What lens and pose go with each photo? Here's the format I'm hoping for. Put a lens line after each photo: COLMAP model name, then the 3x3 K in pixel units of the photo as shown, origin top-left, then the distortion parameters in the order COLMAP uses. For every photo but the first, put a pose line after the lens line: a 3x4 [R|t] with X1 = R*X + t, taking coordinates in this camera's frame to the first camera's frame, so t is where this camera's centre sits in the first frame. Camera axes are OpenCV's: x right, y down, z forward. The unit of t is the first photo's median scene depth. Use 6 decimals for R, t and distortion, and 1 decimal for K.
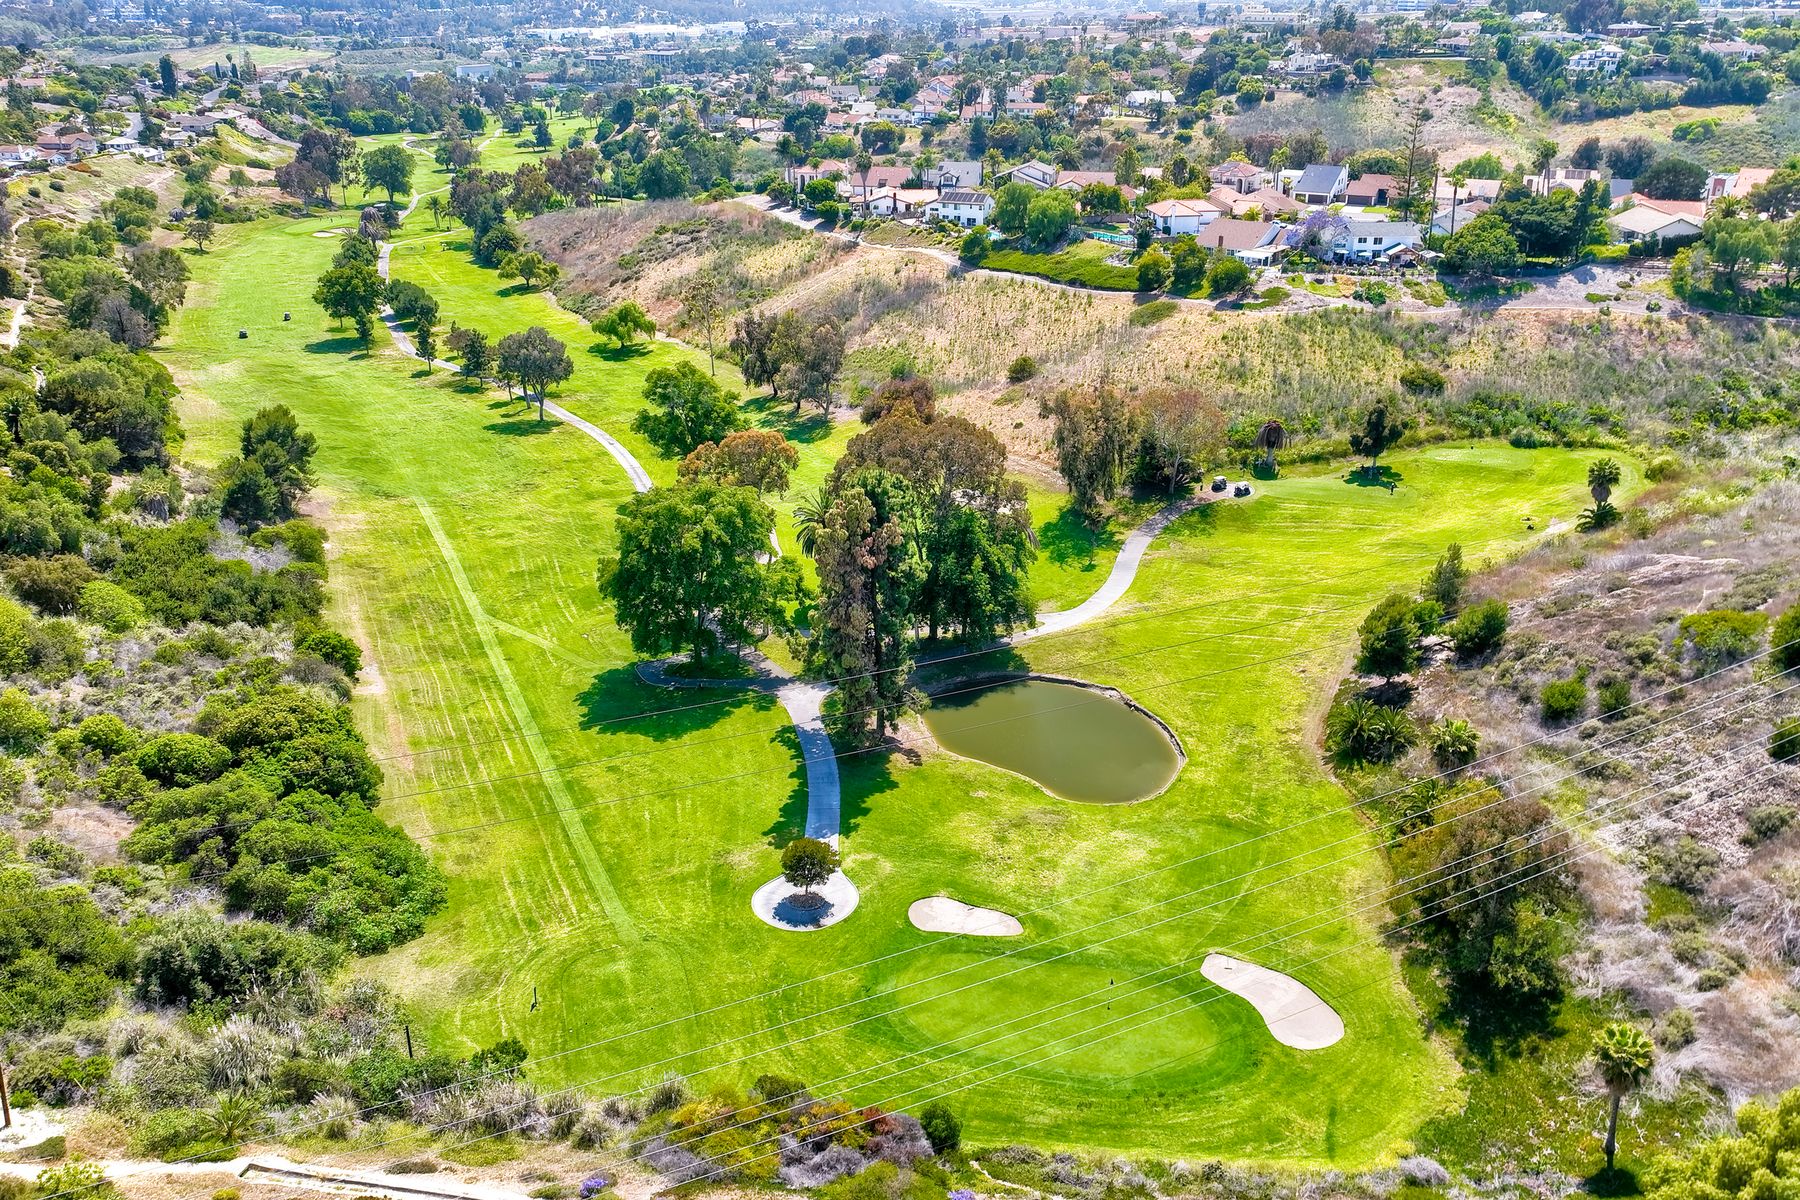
lens RADIAL K [[1504.6, 0, 914.6], [0, 1504.6, 582.7], [0, 0, 1]] dist [0.007173, -0.006086]
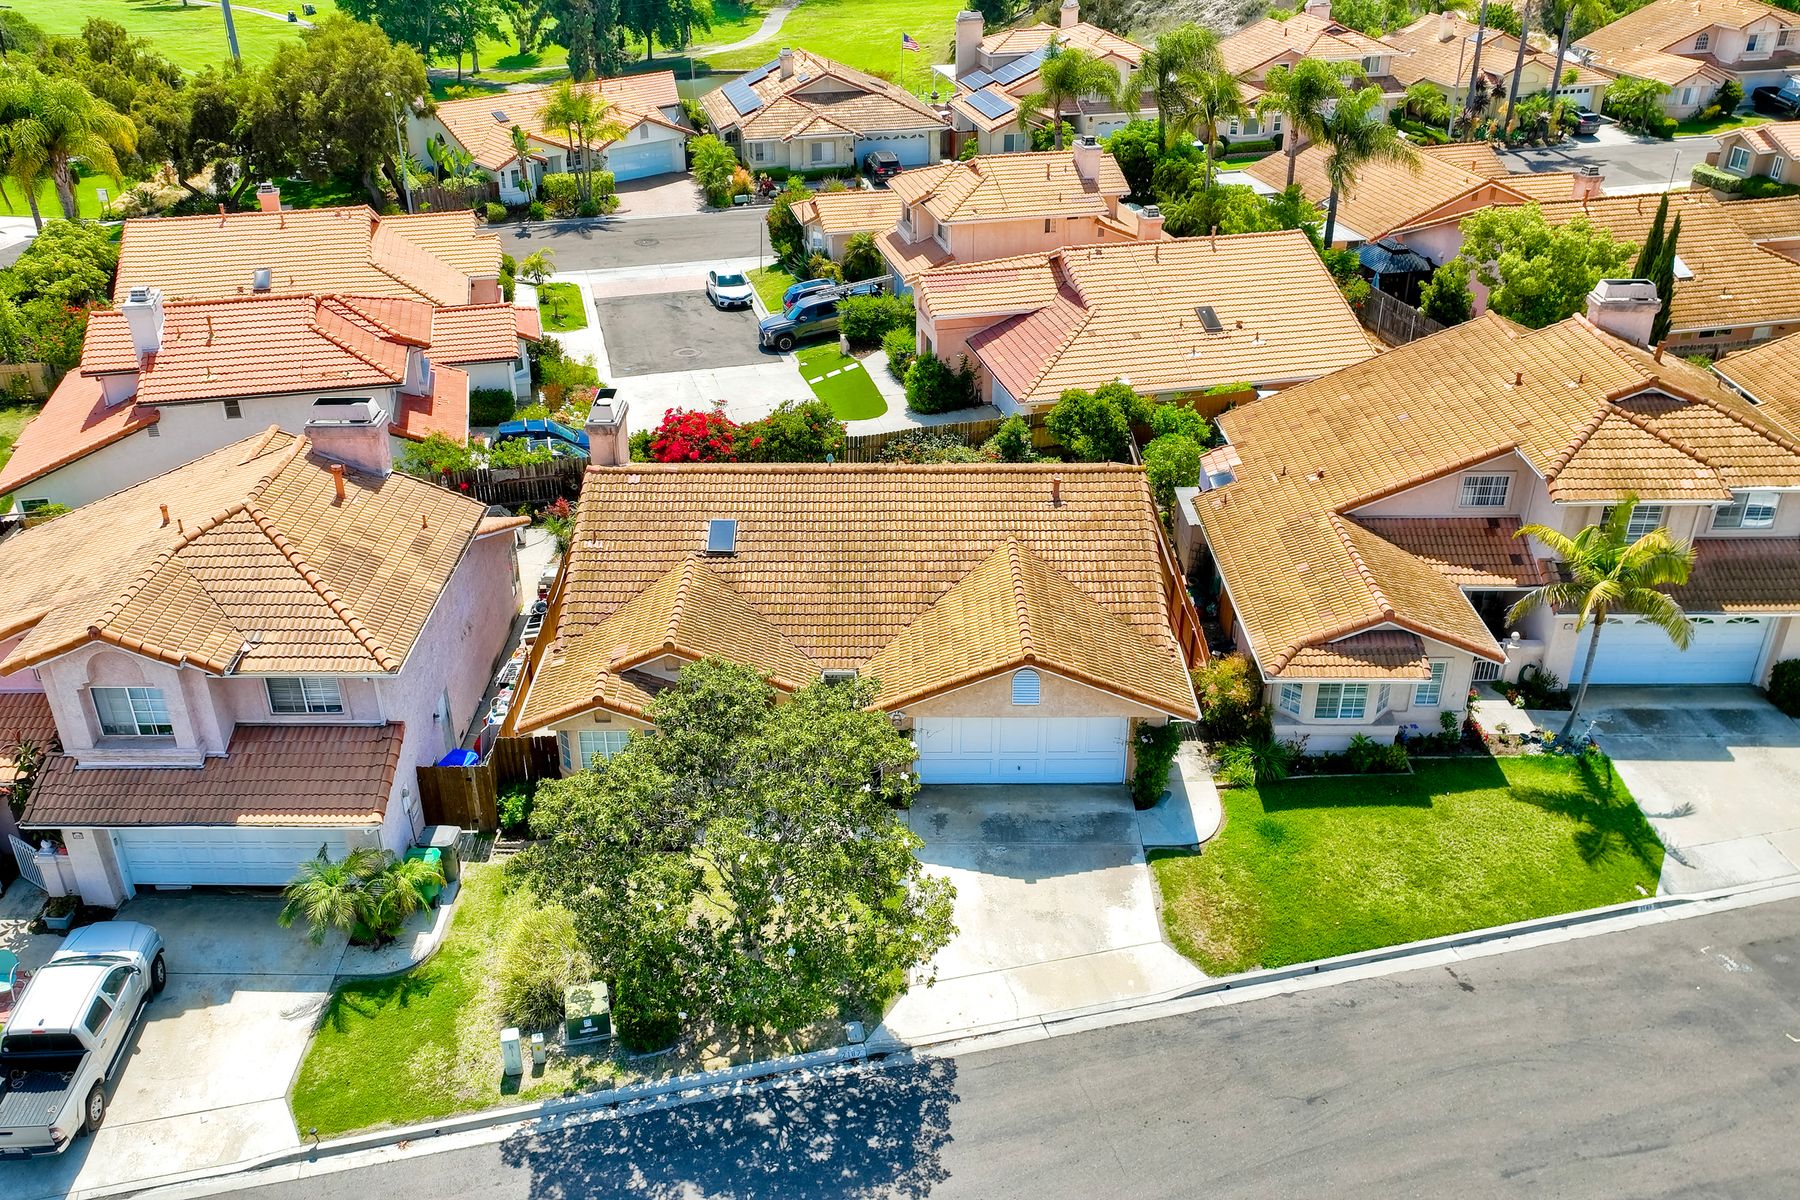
lens RADIAL K [[1504.6, 0, 886.2], [0, 1504.6, 610.0], [0, 0, 1]] dist [0.007173, -0.006086]
pose [[0.964770, -0.129977, 0.228746, -0.060526], [0.100967, 0.985784, 0.134295, 0.168977], [-0.242949, -0.106468, 0.964179, -0.125698]]
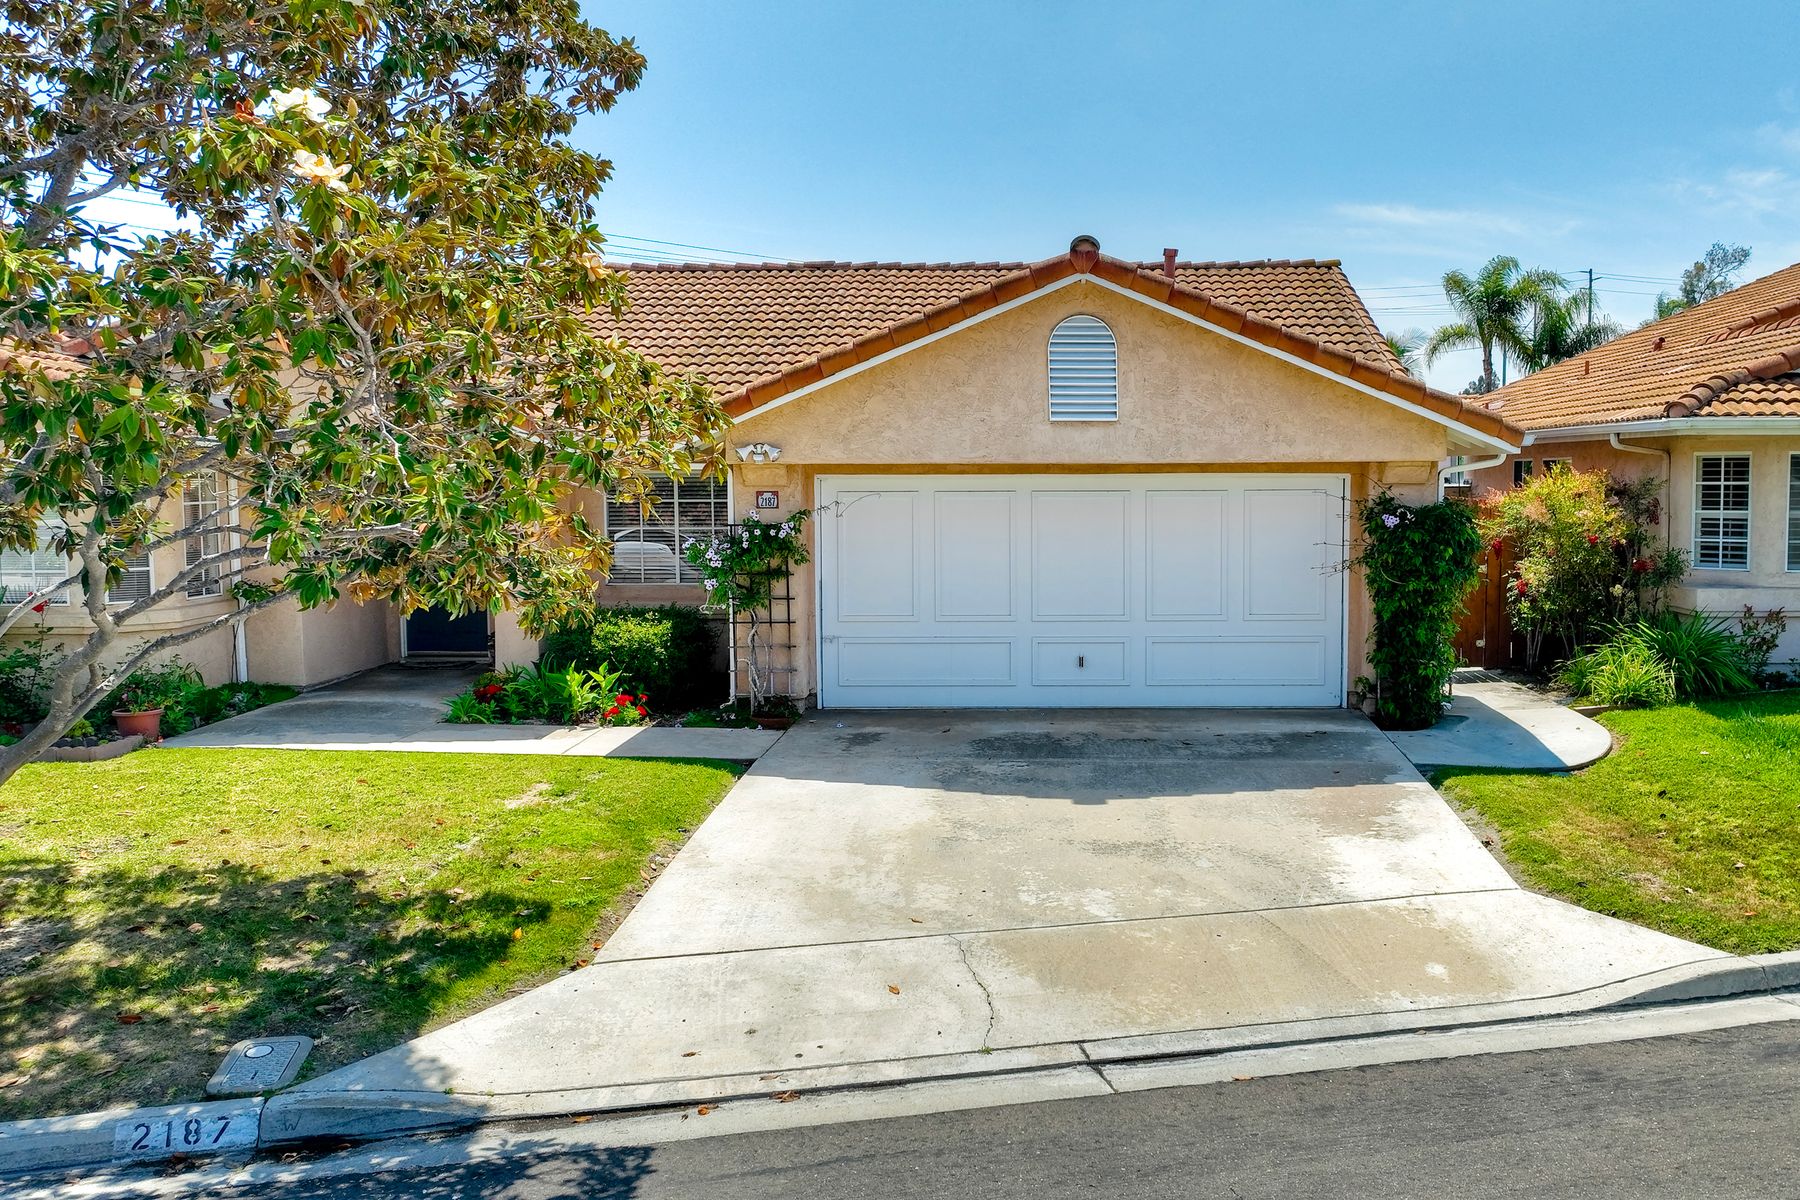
lens RADIAL K [[1504.6, 0, 1051.4], [0, 1504.6, 575.5], [0, 0, 1]] dist [0.007173, -0.006086]
pose [[0.966523, -0.018666, 0.255900, -0.041868], [0.098534, 0.947876, -0.303021, 0.202842], [-0.236905, 0.318091, 0.917984, -0.071027]]
